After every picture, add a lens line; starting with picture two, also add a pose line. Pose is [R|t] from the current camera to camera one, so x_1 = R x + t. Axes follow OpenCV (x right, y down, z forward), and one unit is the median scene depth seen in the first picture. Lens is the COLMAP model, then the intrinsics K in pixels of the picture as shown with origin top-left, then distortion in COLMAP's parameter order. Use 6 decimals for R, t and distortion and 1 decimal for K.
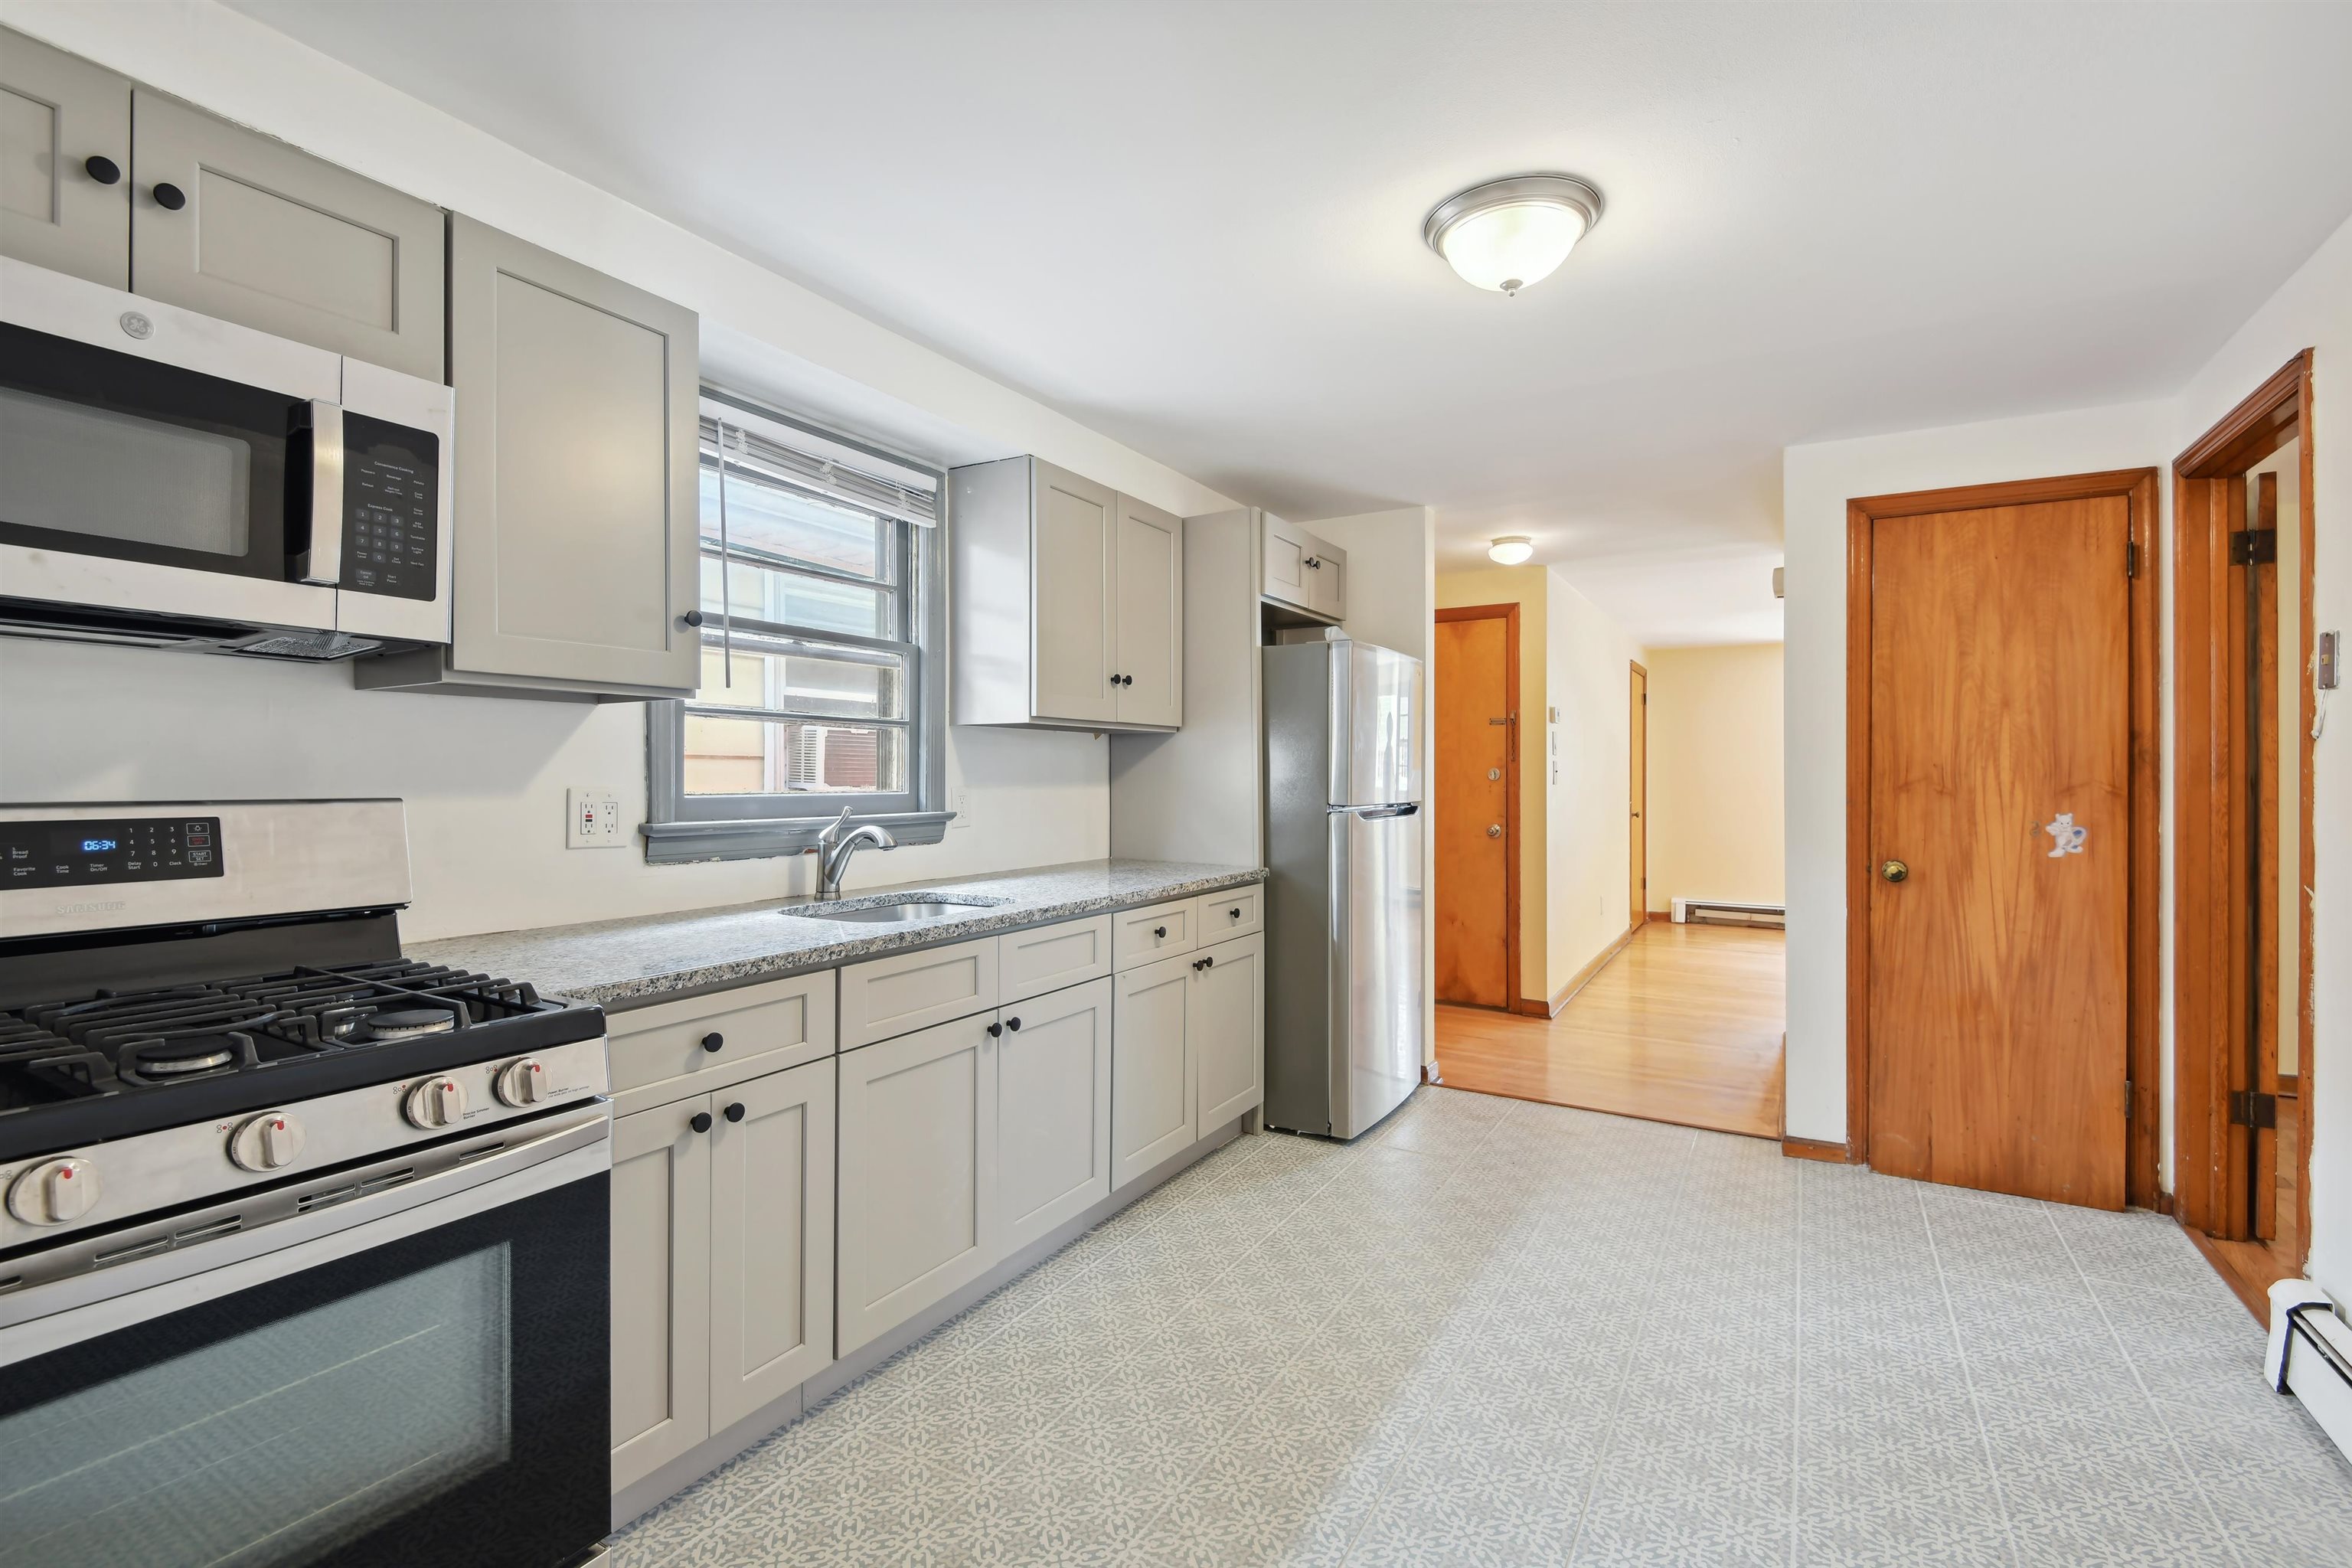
lens RADIAL K [[1068.0, 0, 1183.5], [0, 1068.0, 767.4], [0, 0, 1]] dist [-0.002251, -0.000119]
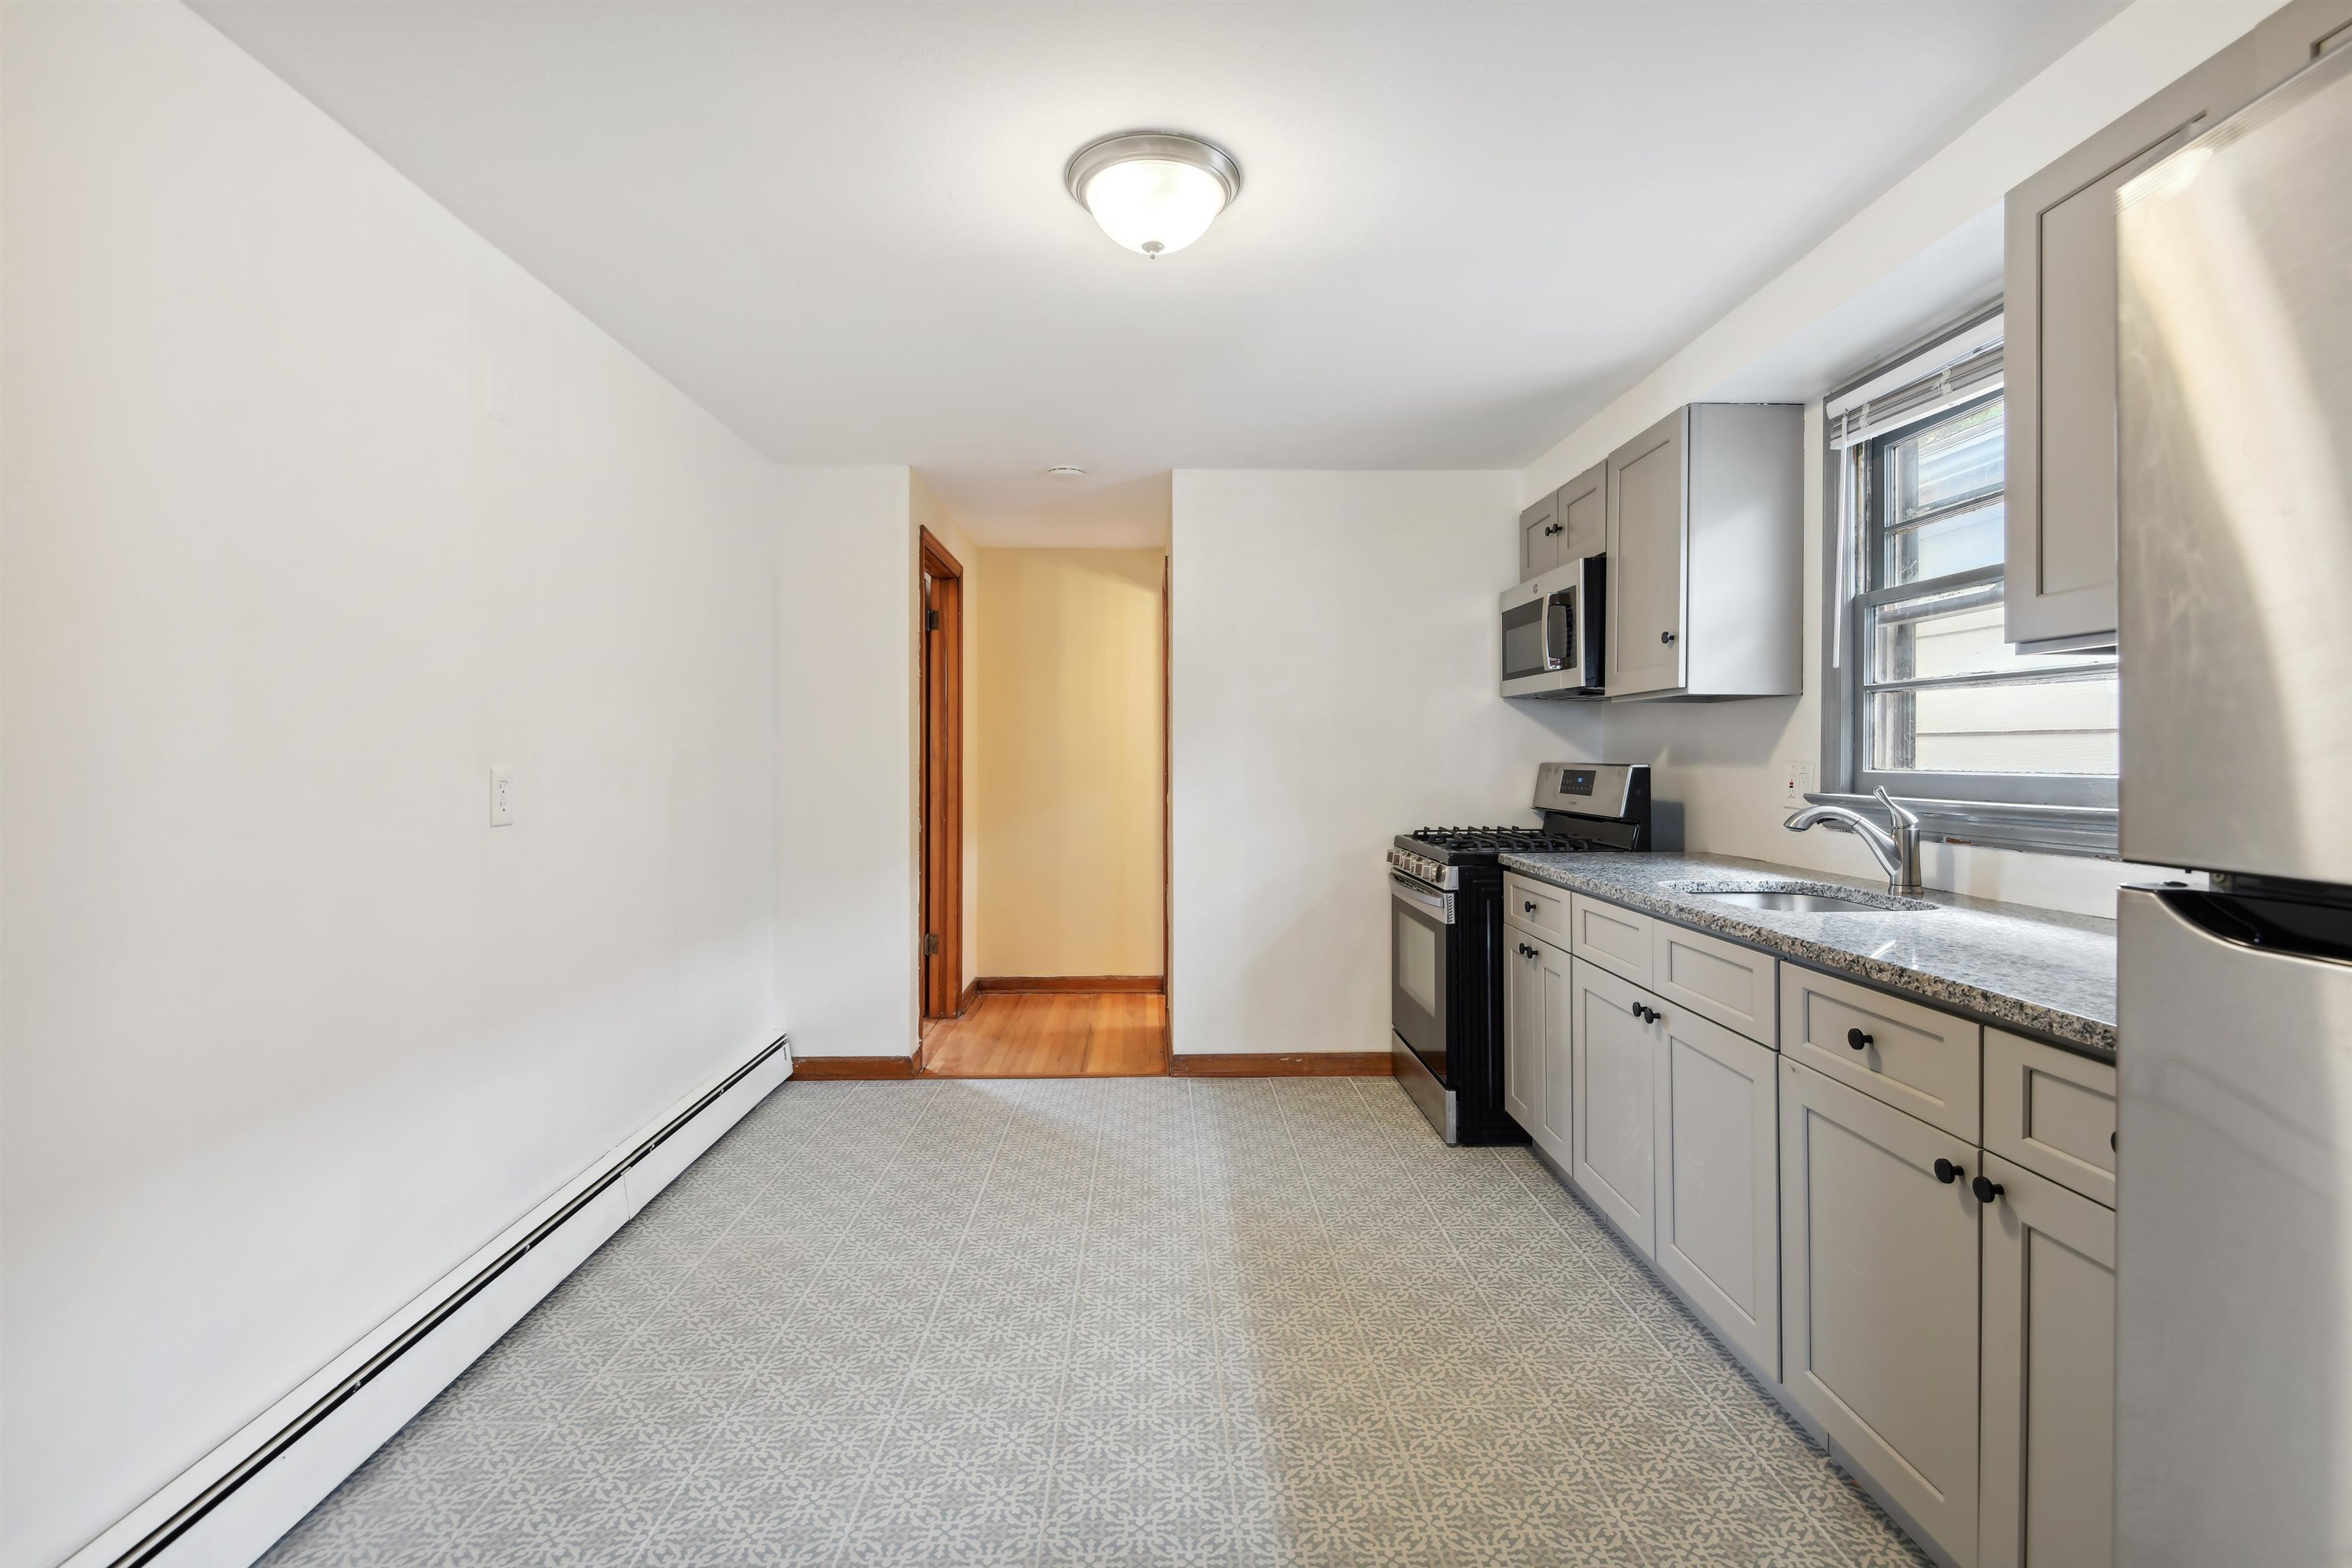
lens RADIAL K [[1068.0, 0, 1179.6], [0, 1068.0, 772.9], [0, 0, 1]] dist [-0.002251, -0.000119]
pose [[-0.853053, 0.006574, -0.521783, 0.665234], [0.001706, 0.999950, 0.009809, 0.017139], [0.521822, 0.007477, -0.853022, 1.543948]]
